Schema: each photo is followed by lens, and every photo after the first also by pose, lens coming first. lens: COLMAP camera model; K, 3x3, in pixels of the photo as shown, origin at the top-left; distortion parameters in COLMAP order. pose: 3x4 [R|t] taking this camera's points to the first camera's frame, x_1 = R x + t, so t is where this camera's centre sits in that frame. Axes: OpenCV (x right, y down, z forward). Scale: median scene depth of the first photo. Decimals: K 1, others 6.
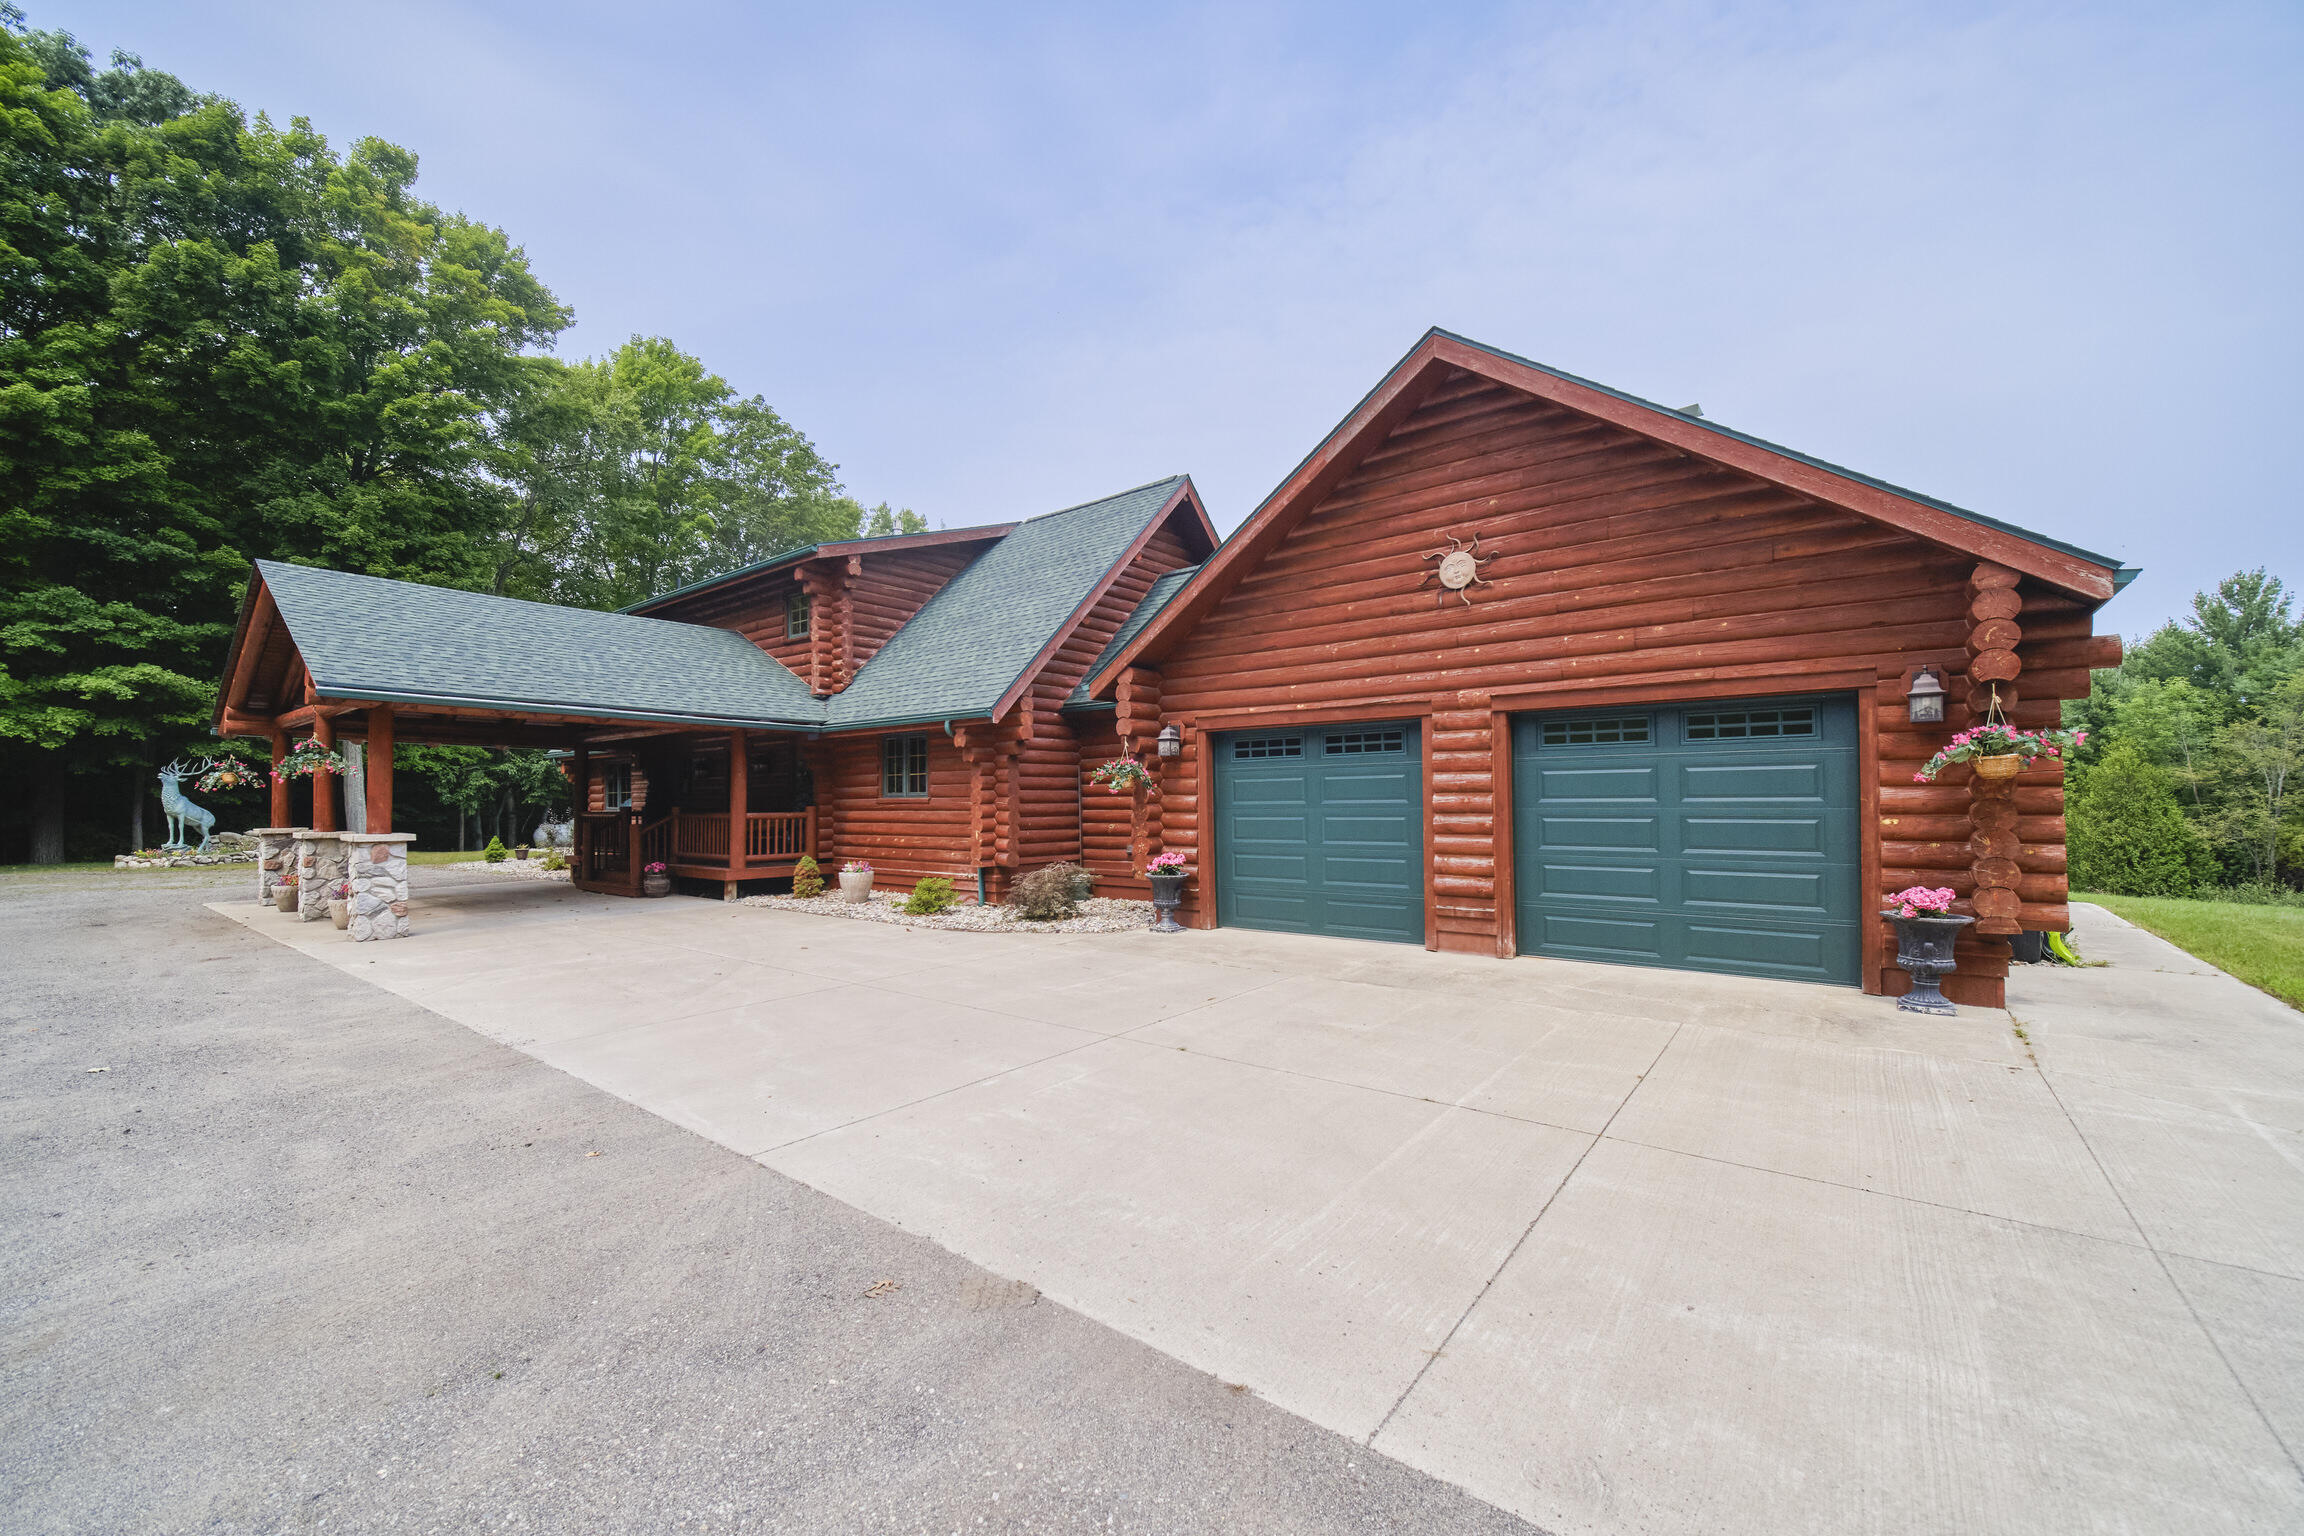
lens RADIAL K [[922.7, 0, 1145.7], [0, 922.7, 784.6], [0, 0, 1]] dist [-0.000478, -0.000203]
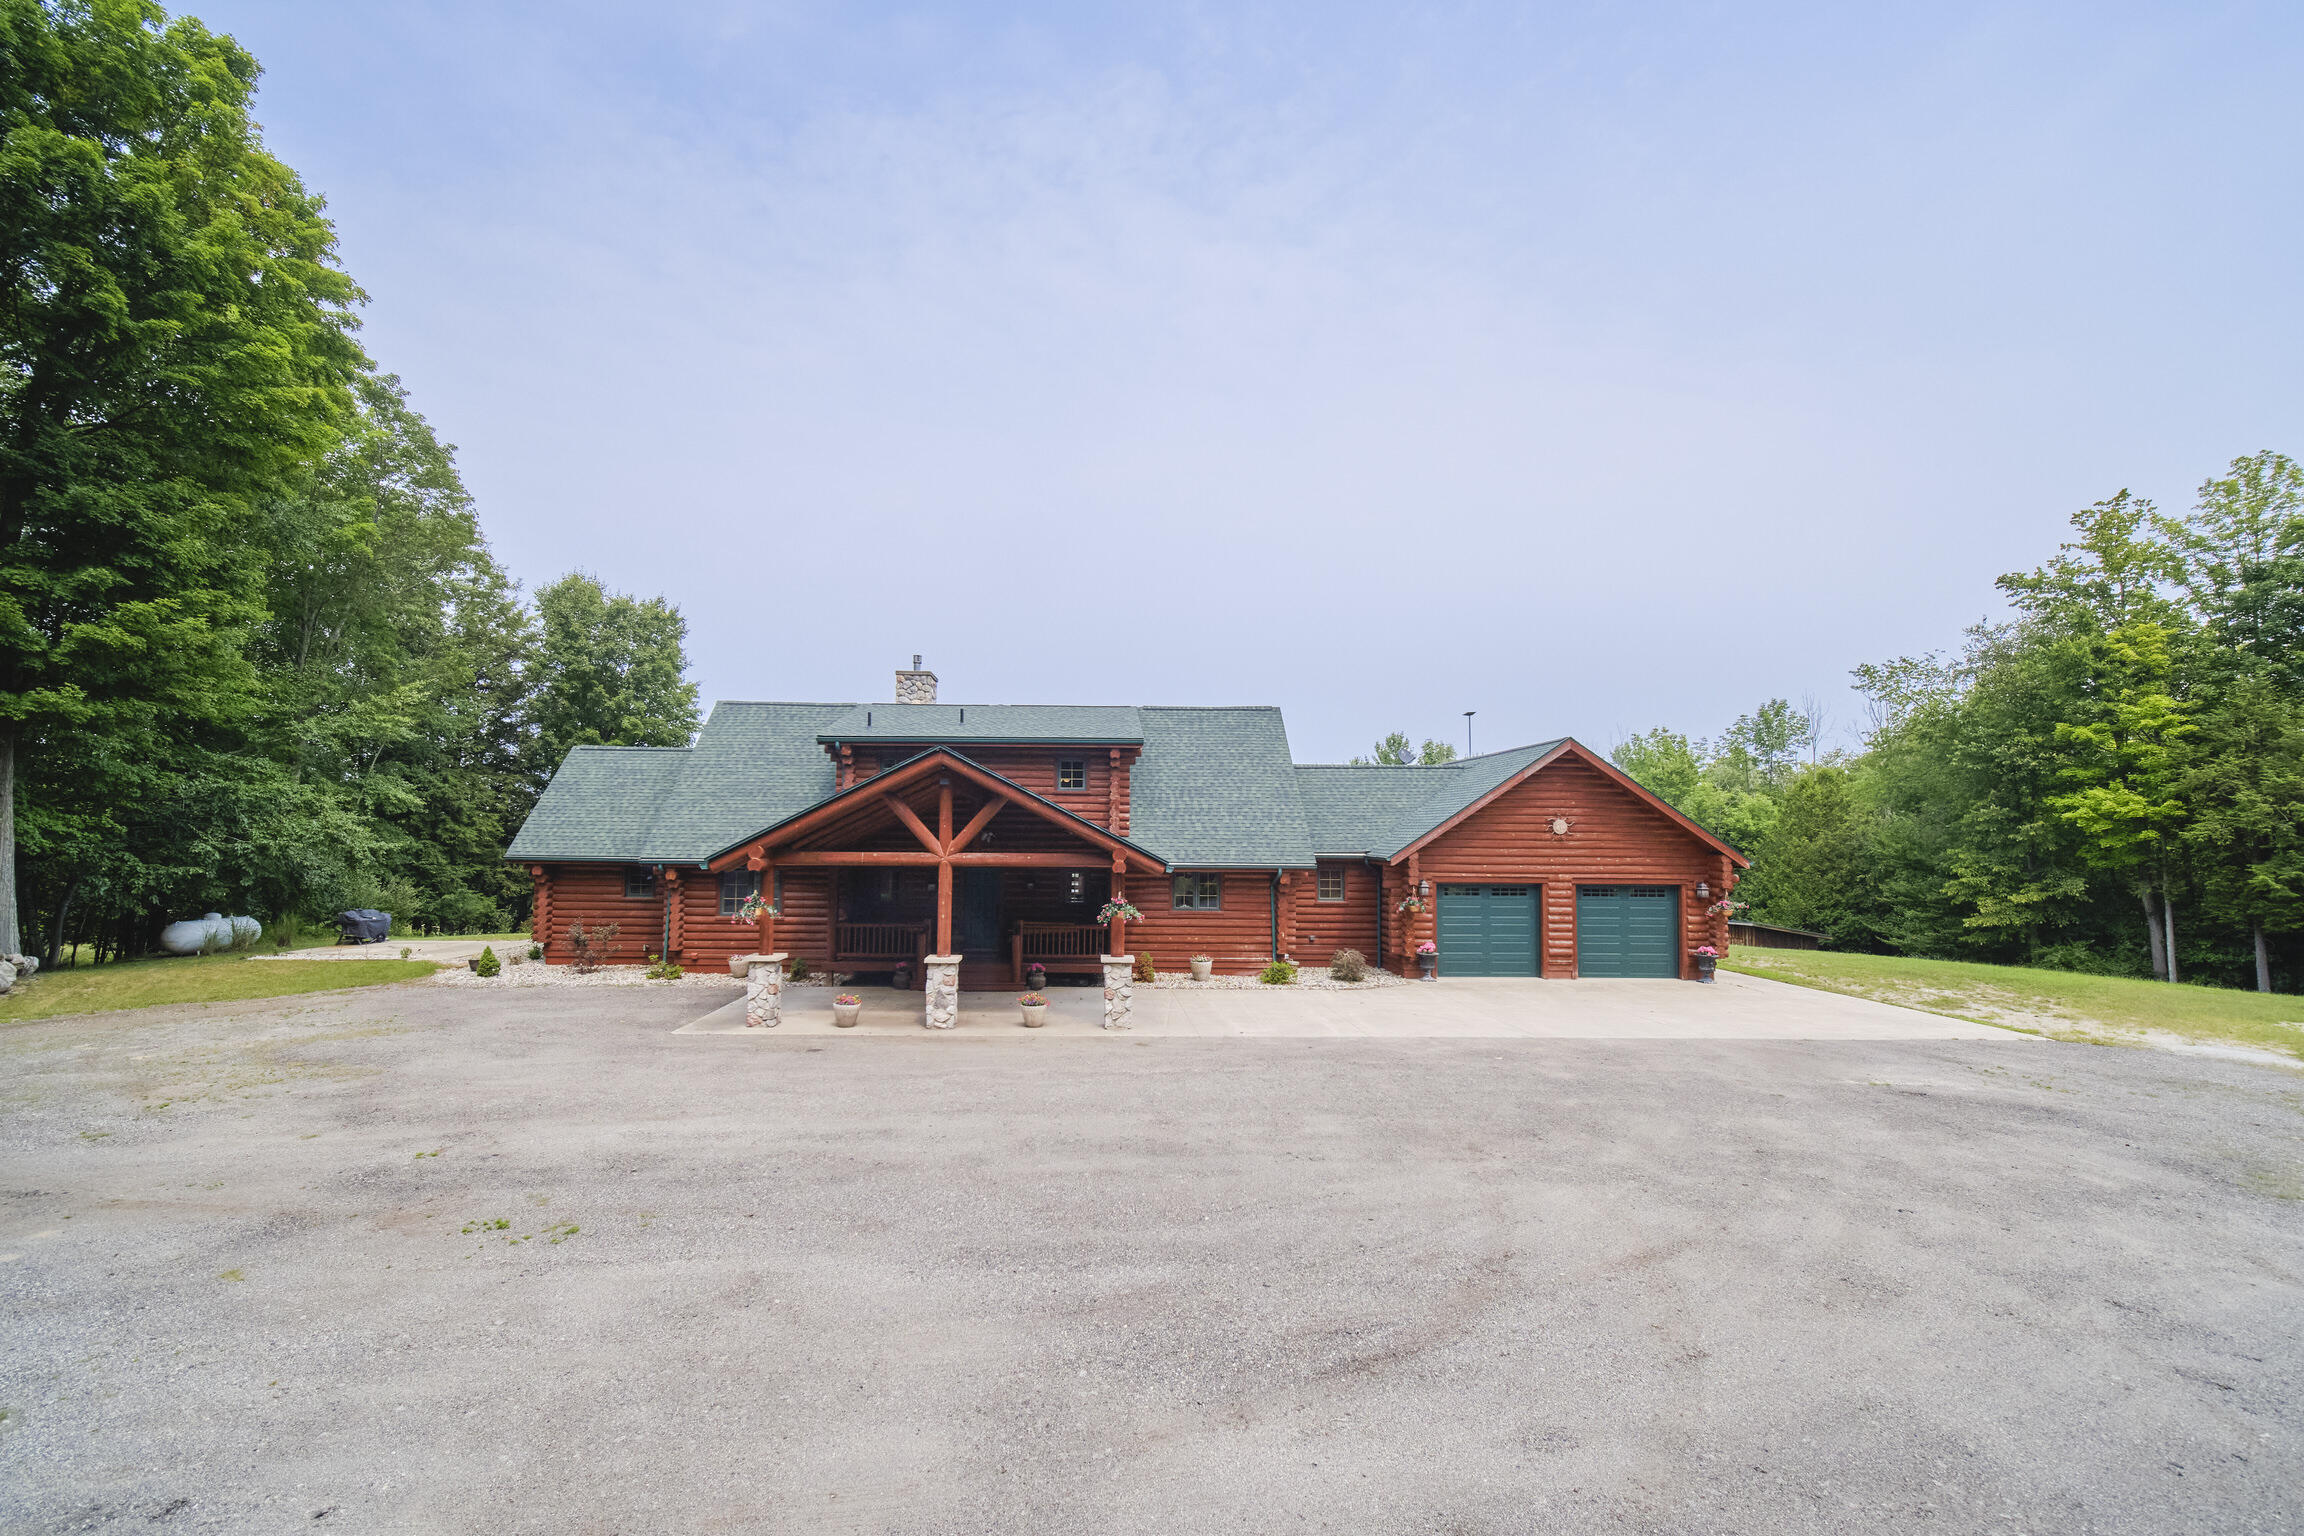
lens RADIAL K [[971.7, 0, 1111.7], [0, 971.7, 797.6], [0, 0, 1]] dist [-0.001302, 0.000115]
pose [[0.763551, 0.044548, 0.644209, -0.477476], [-0.027263, 0.998952, -0.036766, -0.037218], [-0.645172, 0.010510, 0.763965, -0.050106]]
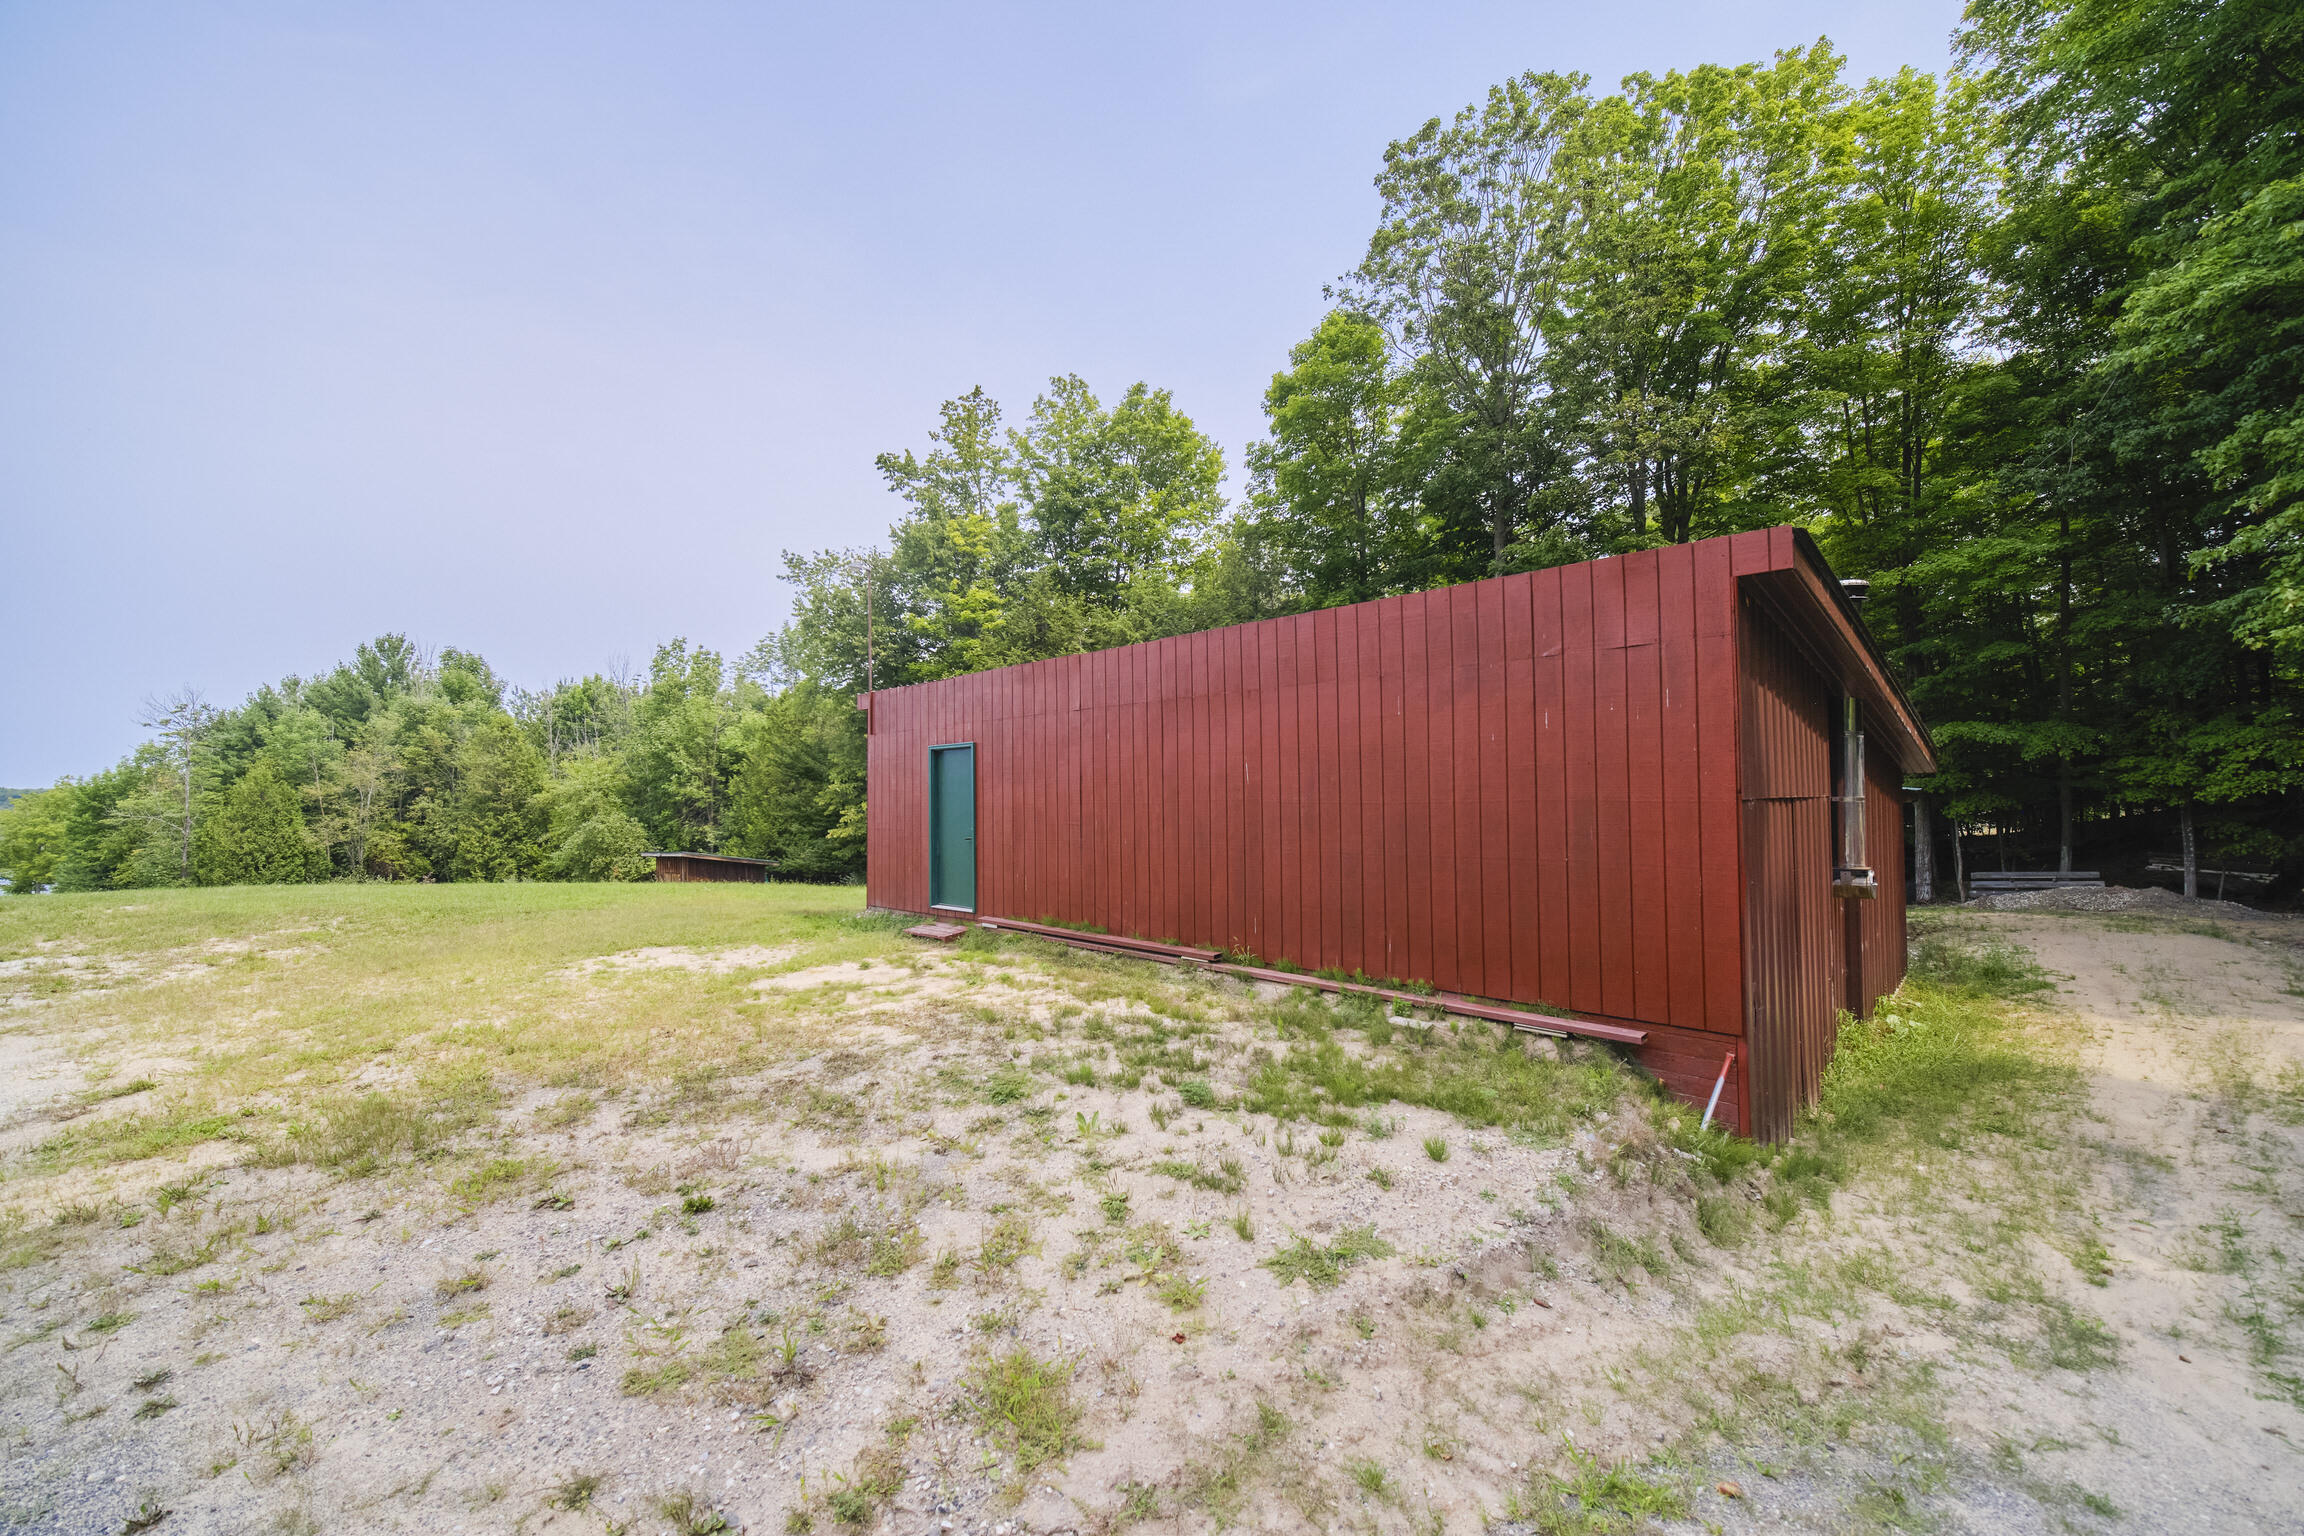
lens RADIAL K [[920.4, 0, 1145.3], [0, 920.4, 765.9], [0, 0, 1]] dist [-0.003127, 0.000398]
pose [[0.091000, 0.038647, 0.995101, 0.026873], [-0.004316, 0.999253, -0.038414, -0.002145], [-0.995842, -0.000799, 0.091099, -0.208977]]
